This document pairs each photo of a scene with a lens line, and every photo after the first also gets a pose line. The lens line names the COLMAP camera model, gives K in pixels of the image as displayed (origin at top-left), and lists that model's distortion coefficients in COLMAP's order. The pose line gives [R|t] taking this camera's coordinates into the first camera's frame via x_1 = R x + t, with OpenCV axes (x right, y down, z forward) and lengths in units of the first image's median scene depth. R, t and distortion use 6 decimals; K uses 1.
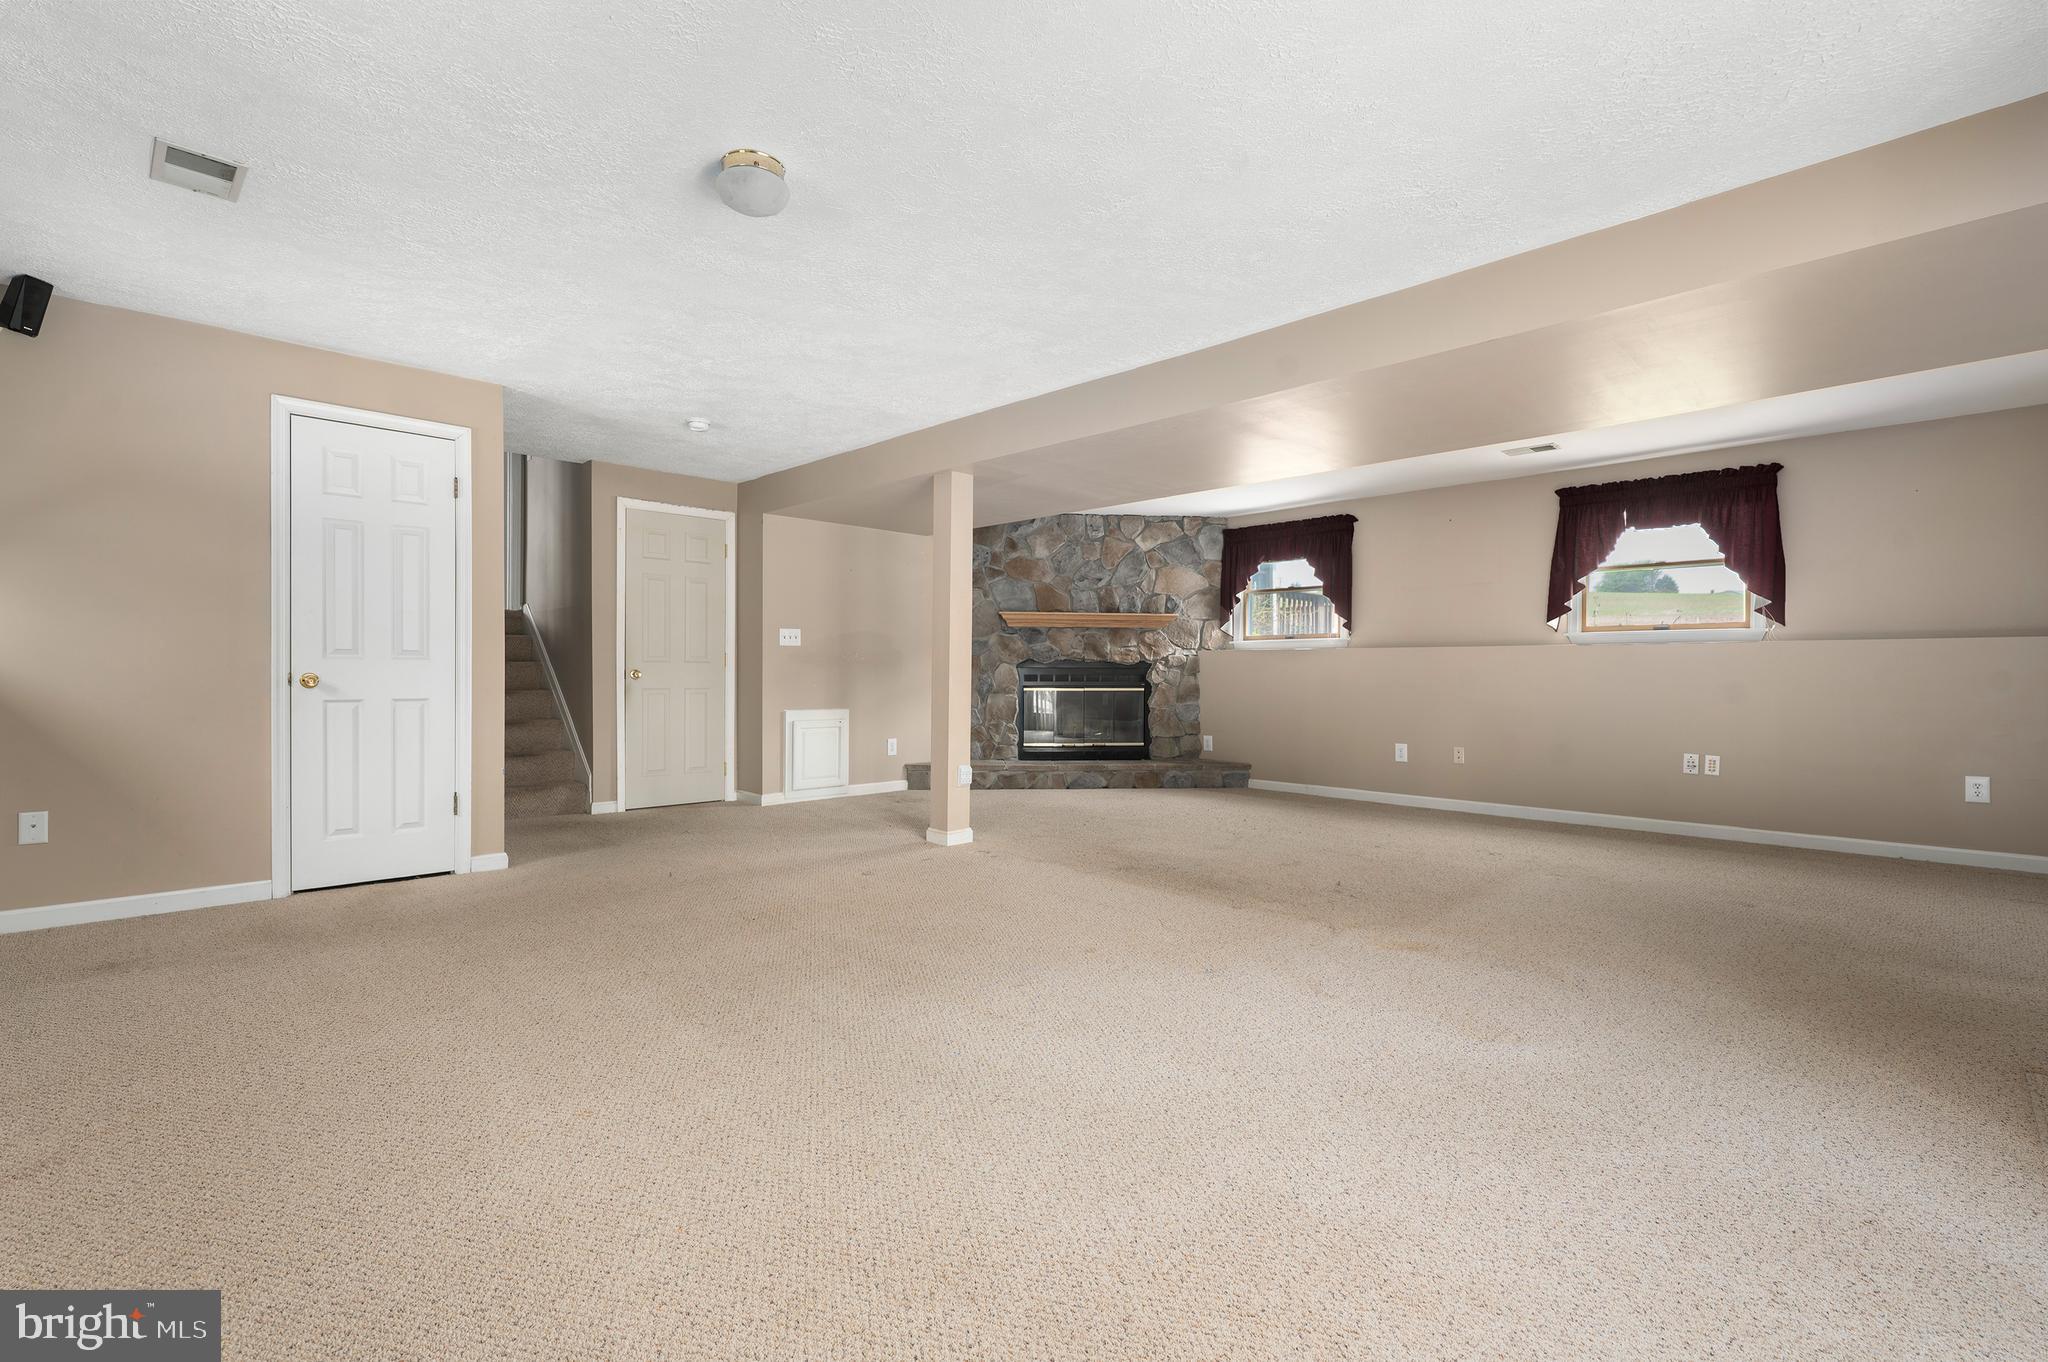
lens RADIAL K [[926.6, 0, 1020.3], [0, 926.6, 677.2], [0, 0, 1]] dist [0.008018, -0.001102]
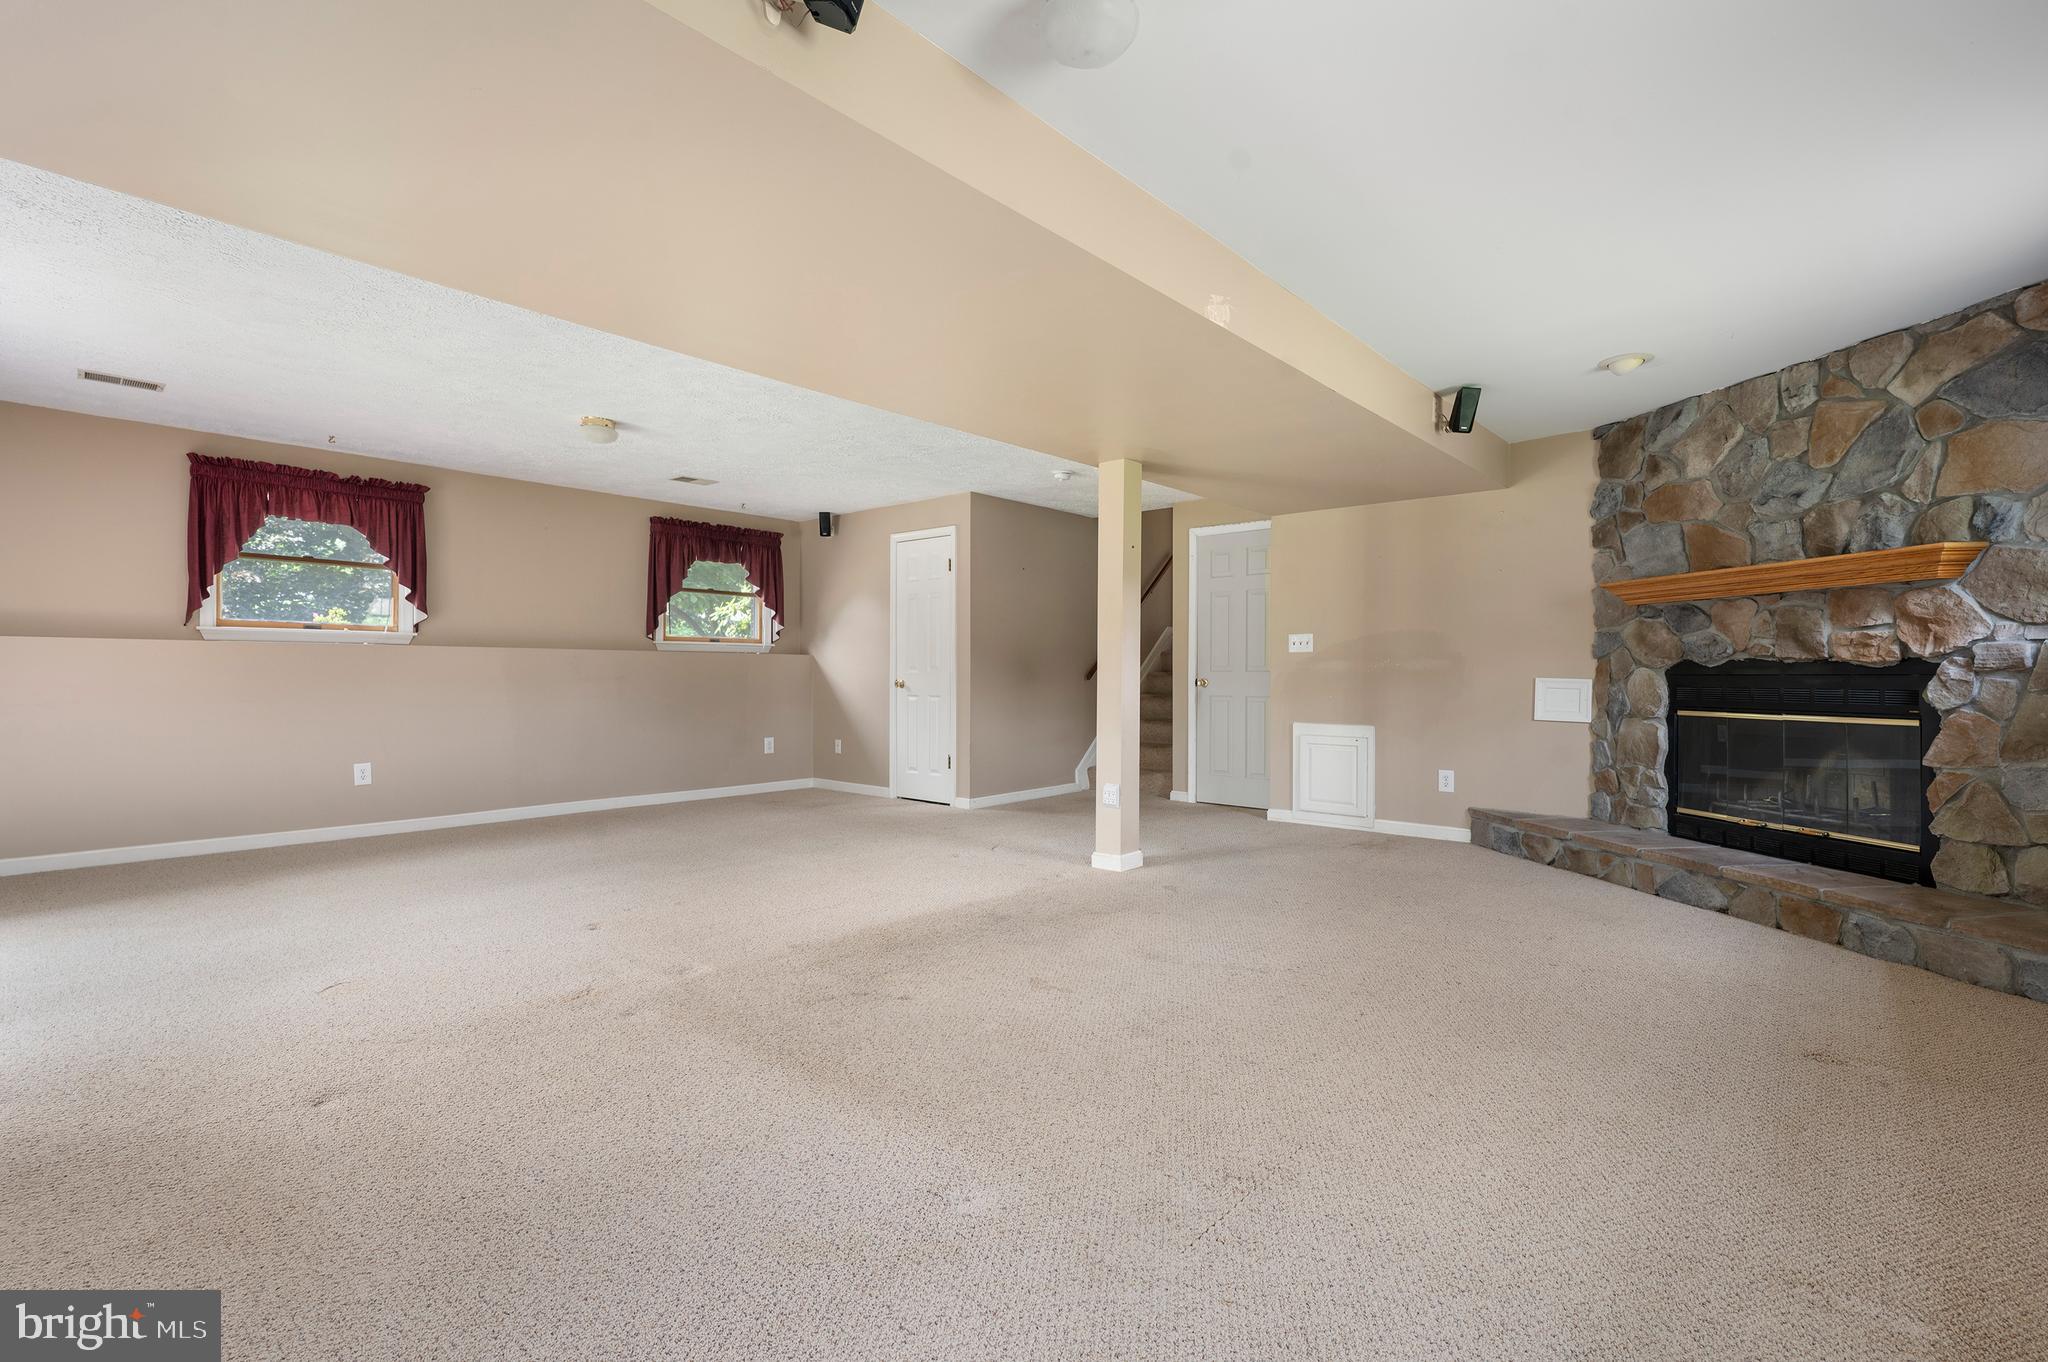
lens RADIAL K [[926.6, 0, 1020.3], [0, 926.6, 677.2], [0, 0, 1]] dist [0.008018, -0.001102]
pose [[0.073296, -0.002947, -0.997306, 0.545225], [-0.009611, 0.999947, -0.003661, -0.002889], [0.997264, 0.009853, 0.073264, 0.553199]]
